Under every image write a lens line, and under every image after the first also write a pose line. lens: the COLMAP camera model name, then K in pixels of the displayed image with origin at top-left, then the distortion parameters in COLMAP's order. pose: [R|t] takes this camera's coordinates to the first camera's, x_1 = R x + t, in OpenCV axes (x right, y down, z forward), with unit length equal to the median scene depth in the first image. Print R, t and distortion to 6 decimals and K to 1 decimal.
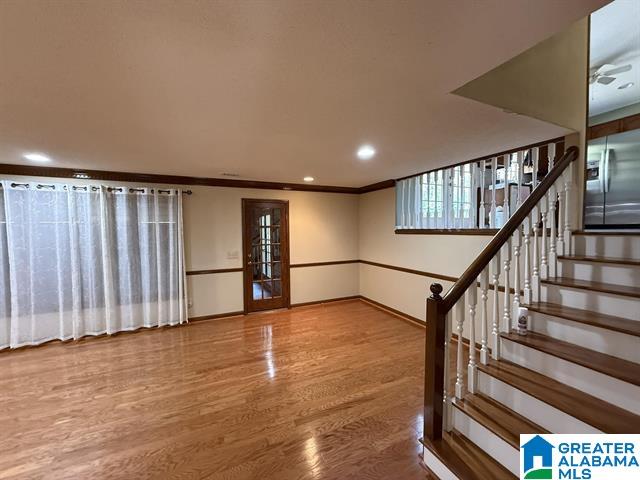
lens RADIAL K [[259.0, 0, 317.6], [0, 259.0, 238.5], [0, 0, 1]] dist [0.011941, 0.001050]
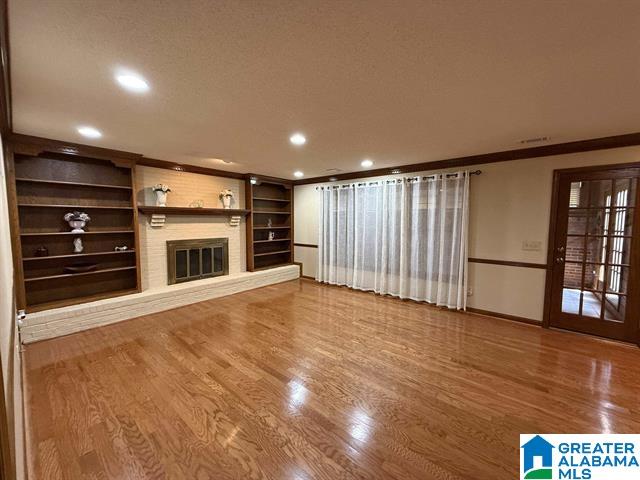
lens RADIAL K [[259.0, 0, 317.9], [0, 259.0, 241.6], [0, 0, 1]] dist [0.011941, 0.001050]
pose [[0.437932, 0.084801, -0.894999, 0.111687], [-0.039203, 0.996396, 0.075226, 0.020652], [0.898153, 0.002142, 0.439678, 0.102262]]
